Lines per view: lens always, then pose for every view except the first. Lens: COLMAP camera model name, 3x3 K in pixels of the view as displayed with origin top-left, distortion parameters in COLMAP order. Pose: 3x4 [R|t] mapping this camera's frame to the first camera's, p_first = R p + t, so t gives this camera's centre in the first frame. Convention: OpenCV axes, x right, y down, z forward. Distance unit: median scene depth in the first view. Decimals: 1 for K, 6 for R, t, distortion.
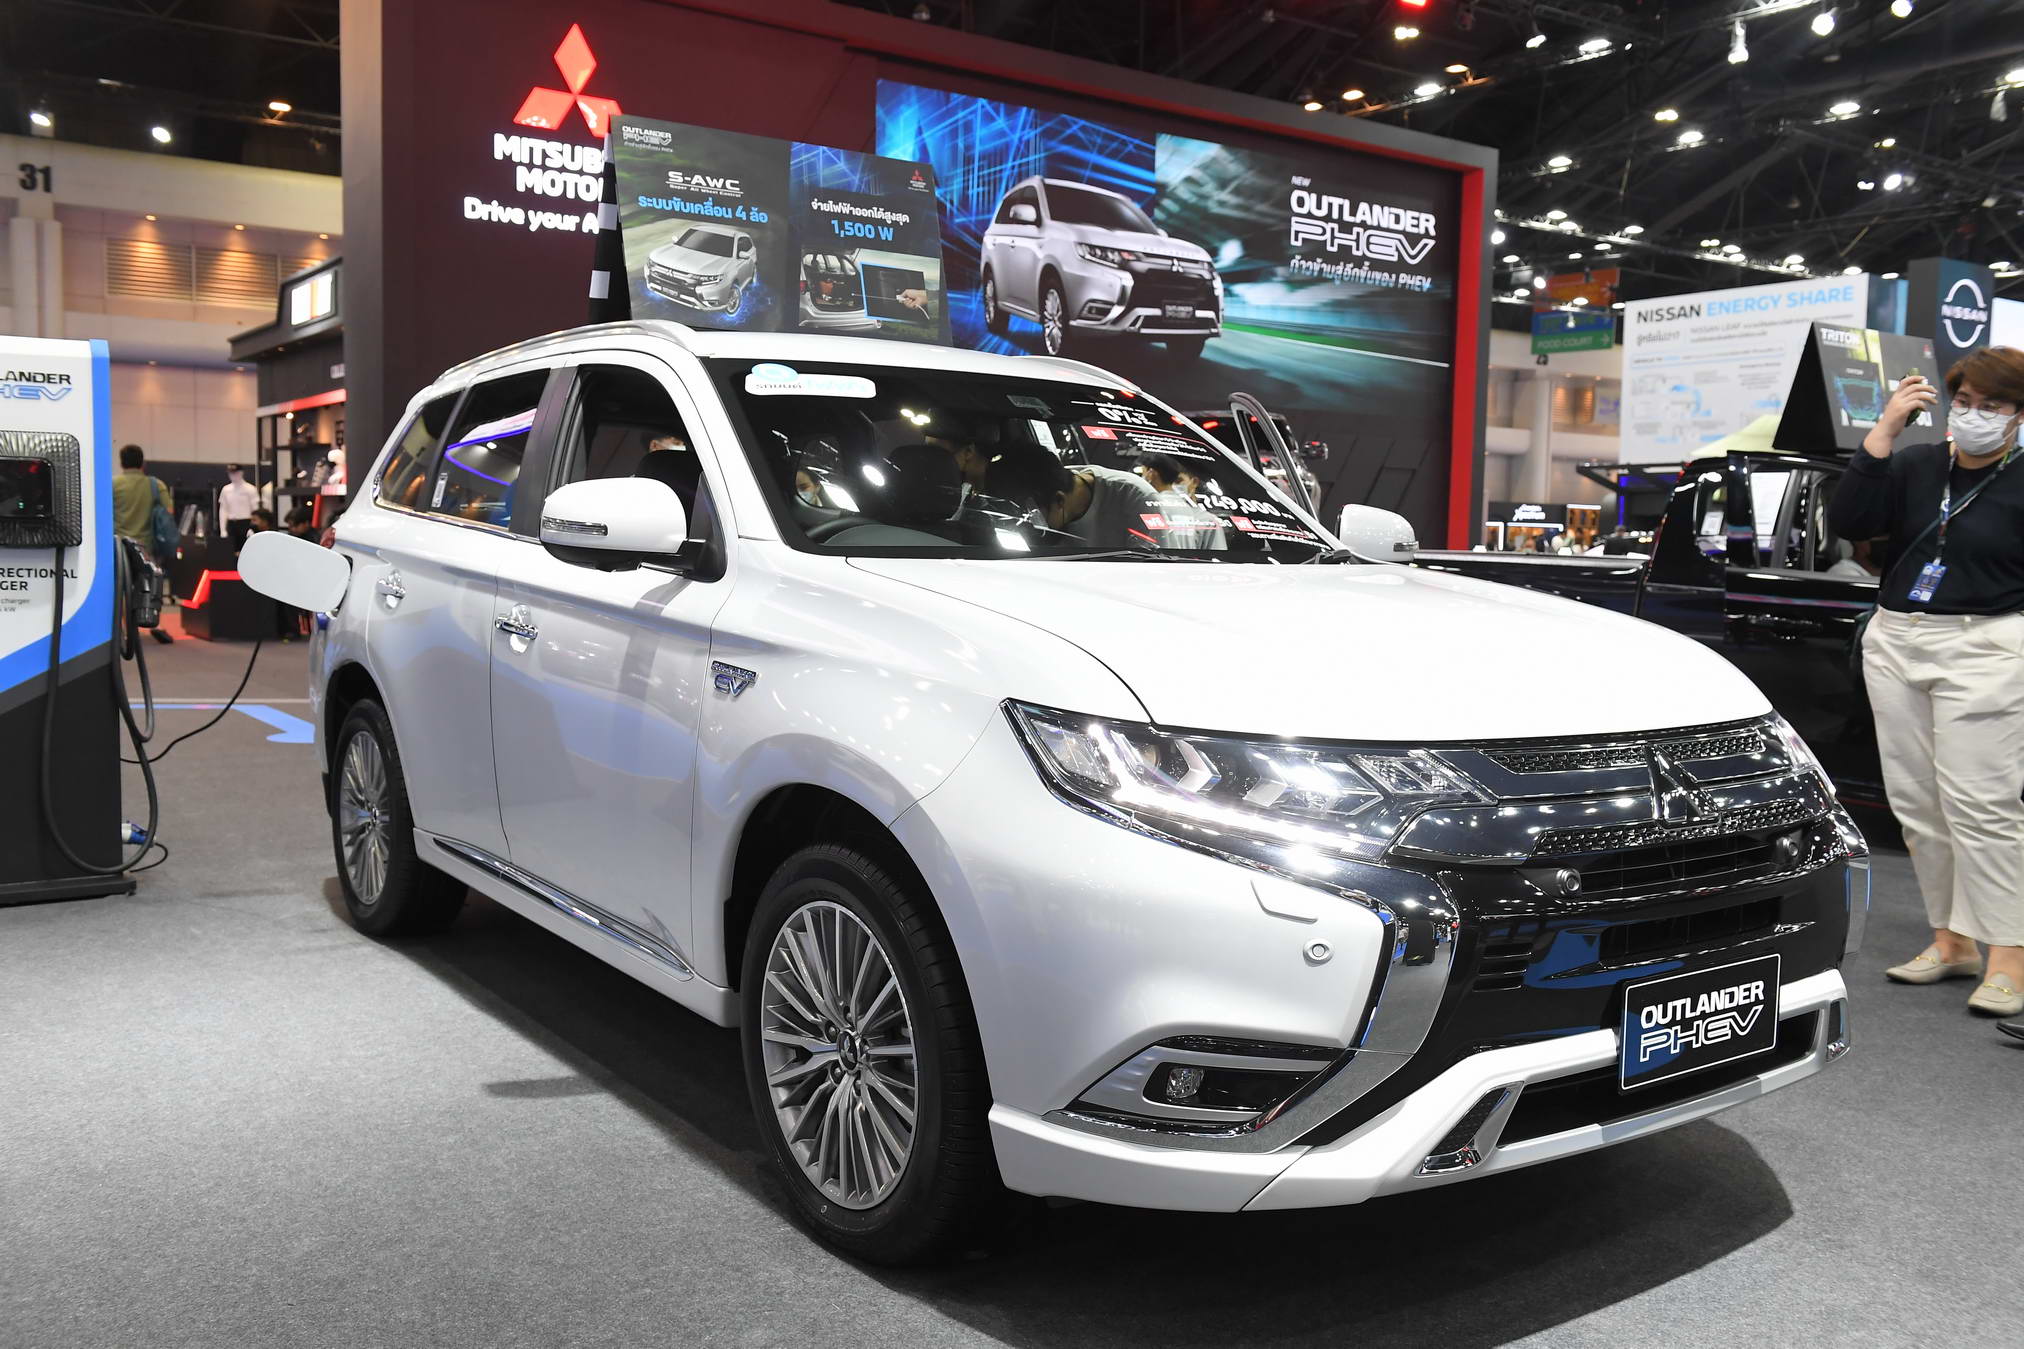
lens RADIAL K [[1723.7, 0, 1018.3], [0, 1723.7, 674.8], [0, 0, 1]] dist [0.002564, -0.004628]
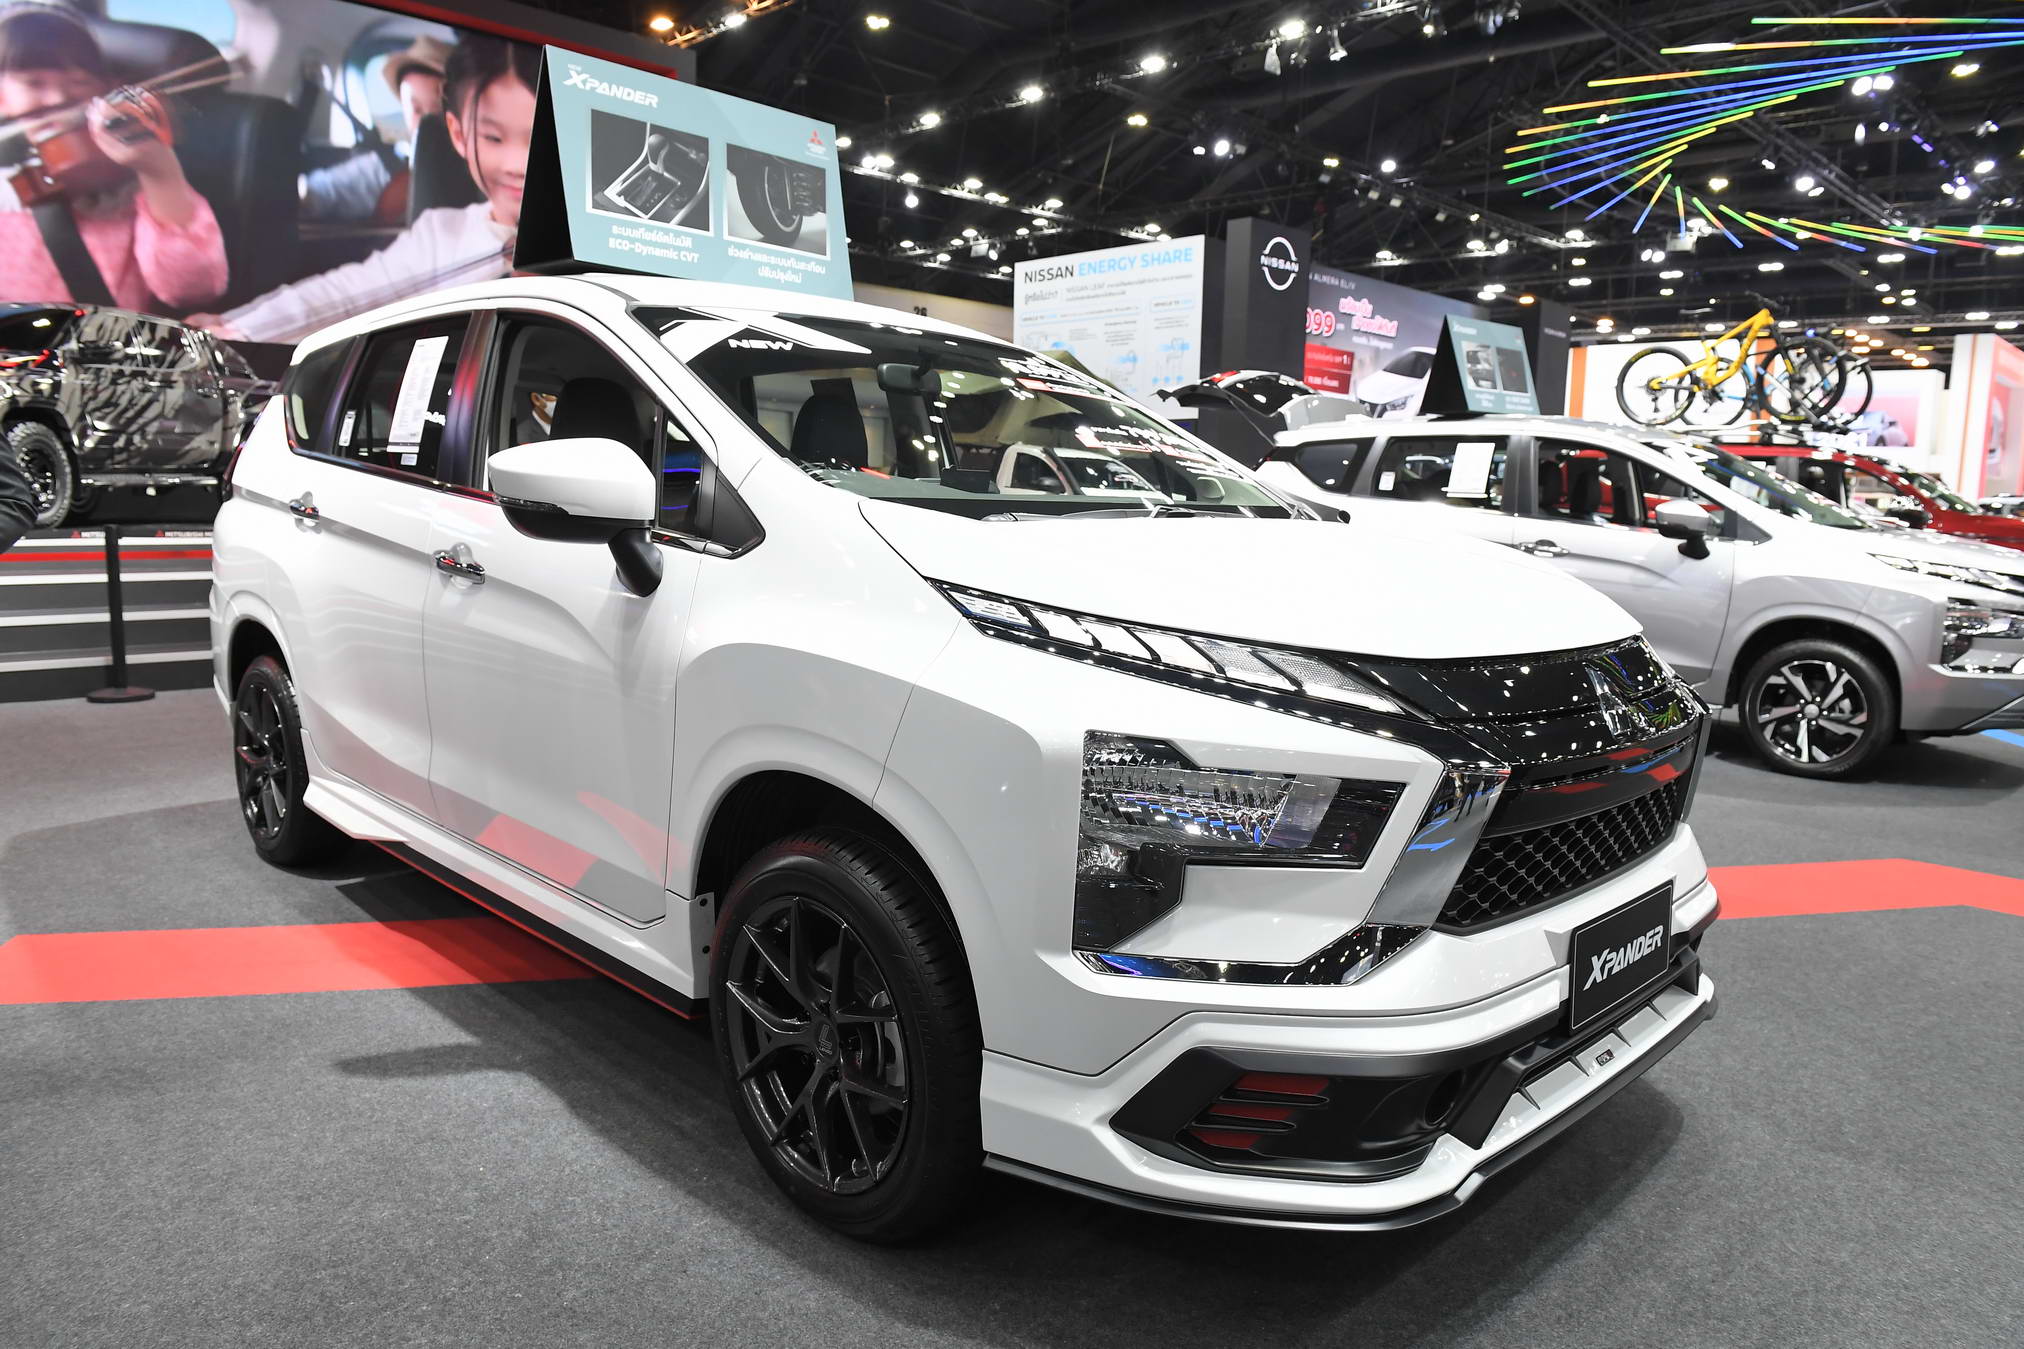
lens RADIAL K [[1360.3, 0, 1012.0], [0, 1360.3, 674.5], [0, 0, 1]] dist [-0.050495, -0.001316]
pose [[0.986135, -0.016830, 0.165087, 0.356590], [0.008011, 0.998512, 0.053938, -0.015360], [-0.165749, -0.051867, 0.984803, 0.289484]]
